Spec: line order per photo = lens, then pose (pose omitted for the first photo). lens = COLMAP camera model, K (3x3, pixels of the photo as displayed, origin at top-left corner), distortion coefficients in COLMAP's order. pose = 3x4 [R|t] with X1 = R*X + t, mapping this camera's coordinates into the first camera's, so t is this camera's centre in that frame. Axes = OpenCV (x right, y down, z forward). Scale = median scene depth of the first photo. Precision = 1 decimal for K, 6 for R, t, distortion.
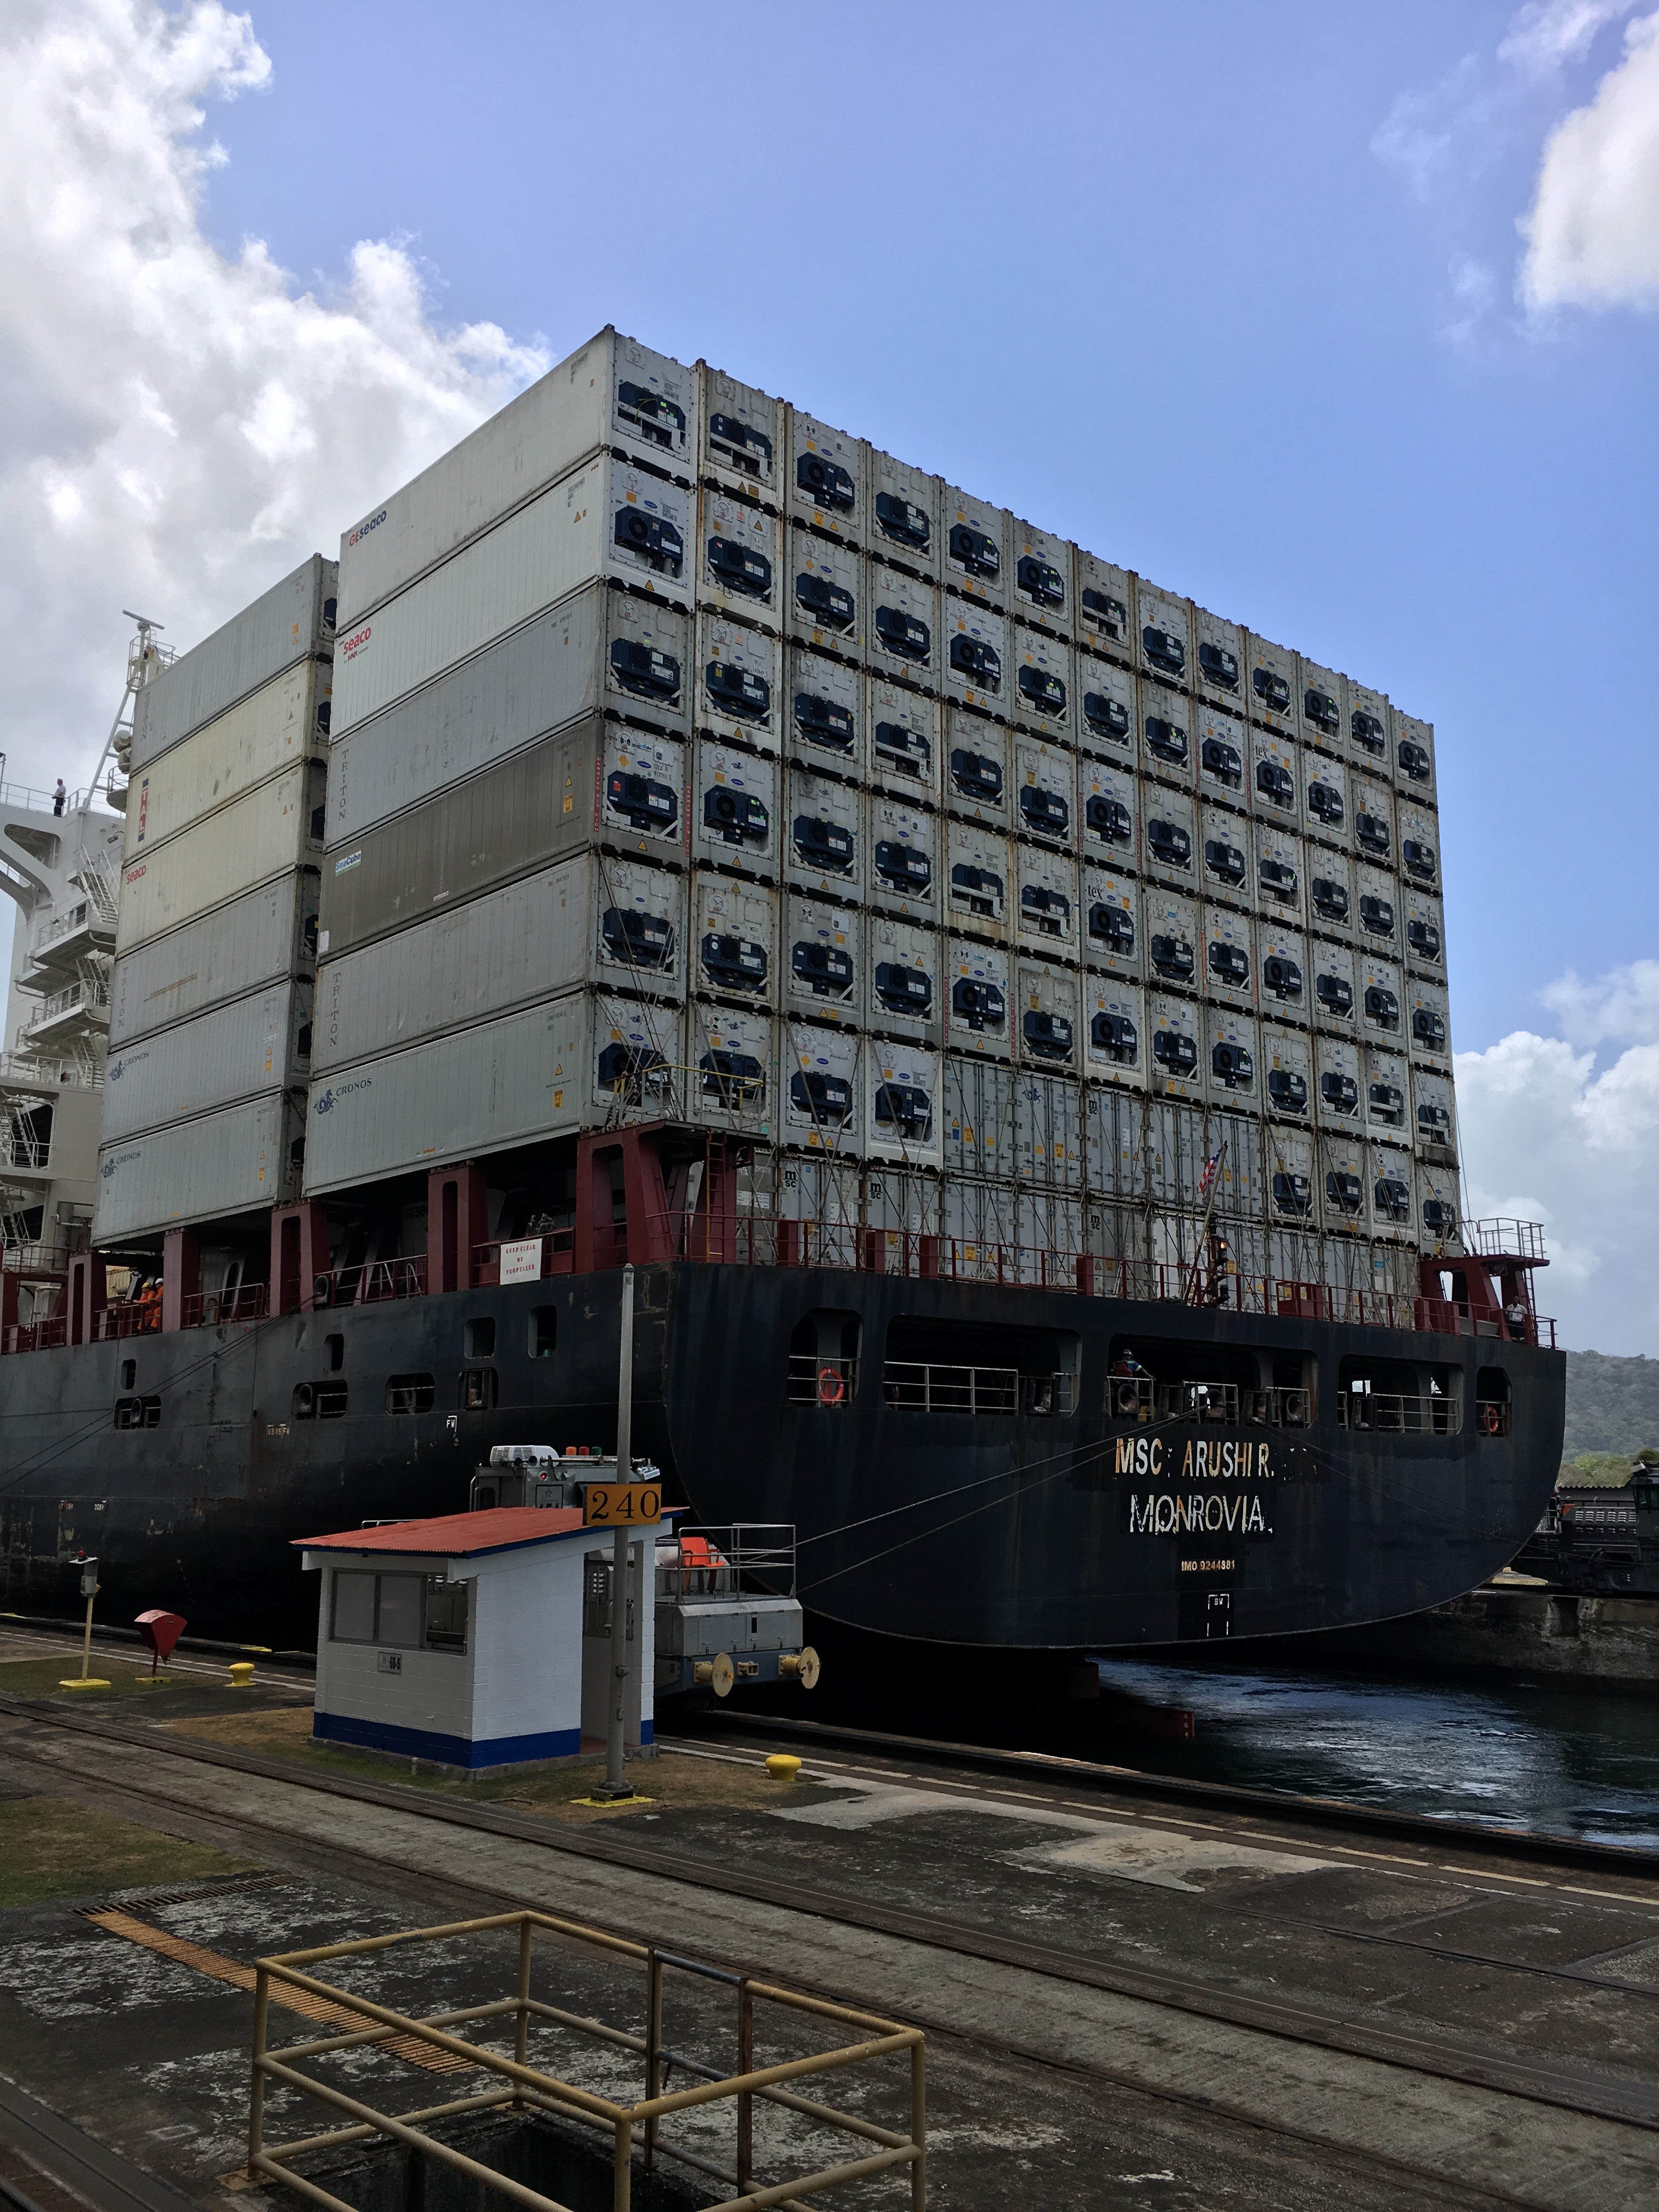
lens RADIAL K [[1898.7, 0, 829.5], [0, 1898.7, 1106.0], [0, 0, 1]] dist [0.000773, -0.006497]
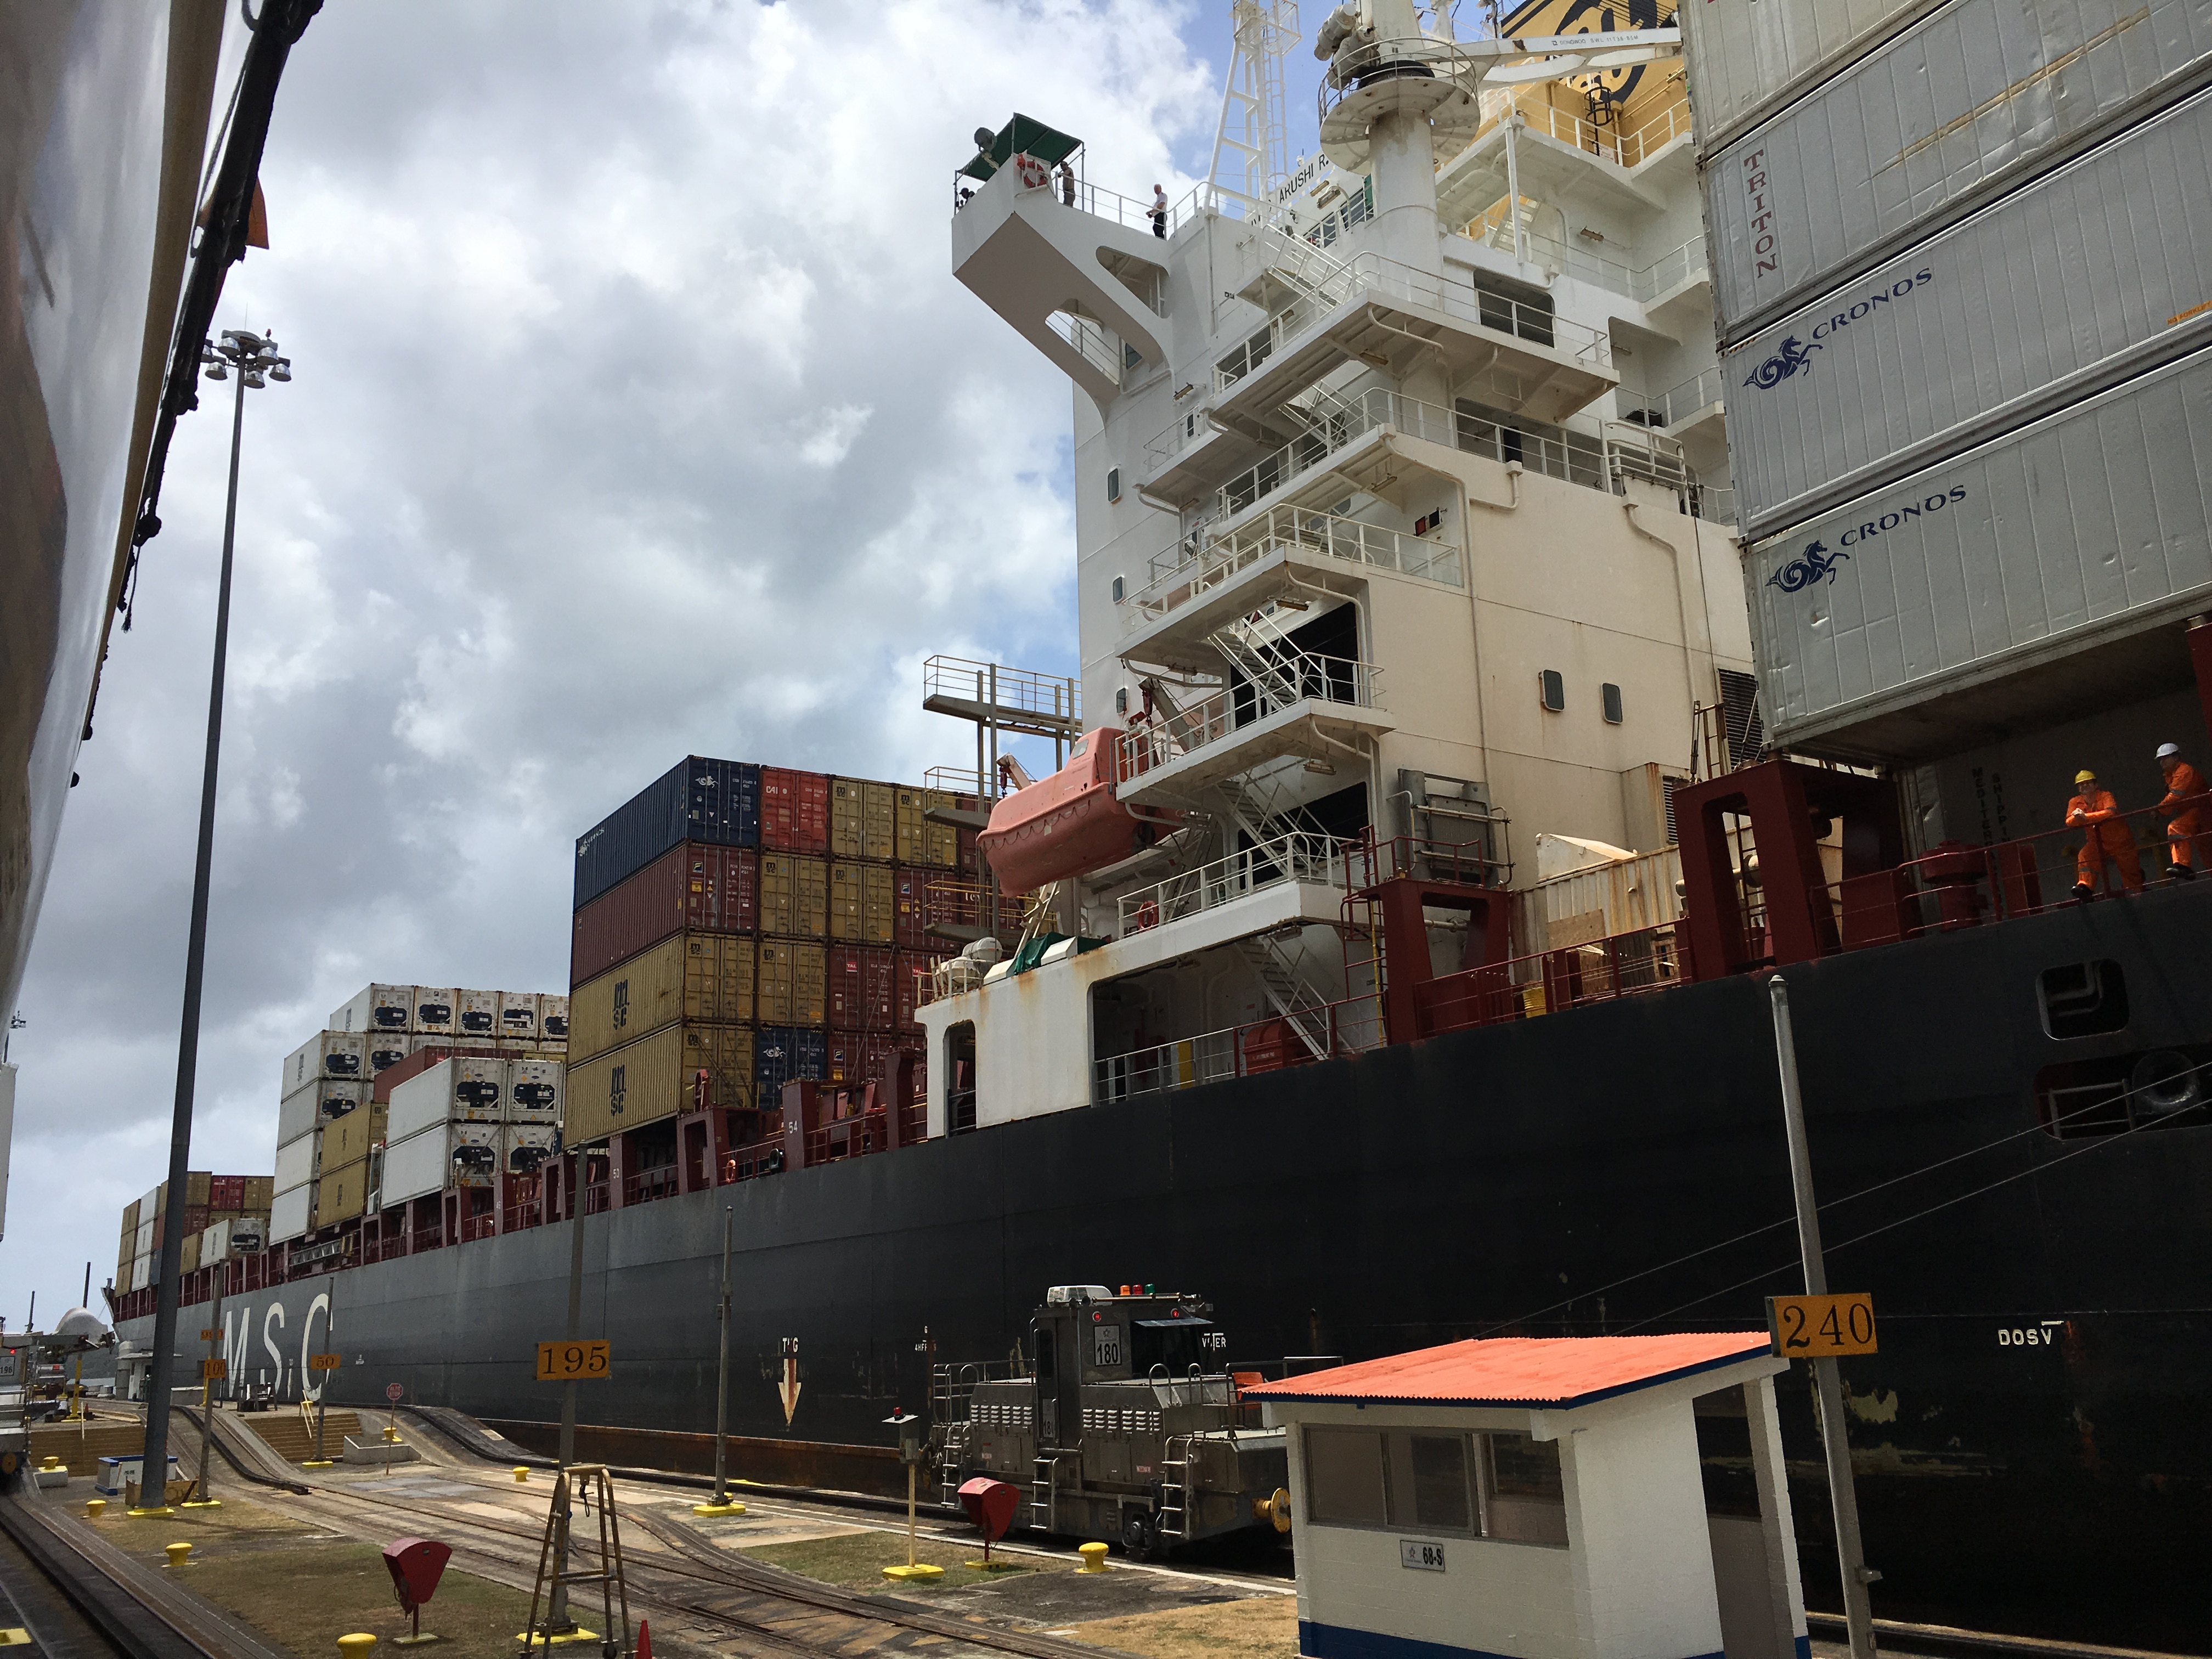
lens RADIAL K [[1898.7, 0, 1106.0], [0, 1898.7, 829.5], [0, 0, 1]] dist [0.000773, -0.006497]
pose [[0.986060, -0.072327, -0.149849, -0.249810], [0.063905, 0.996134, -0.060280, 0.057693], [0.153629, 0.049863, 0.986870, 0.279998]]
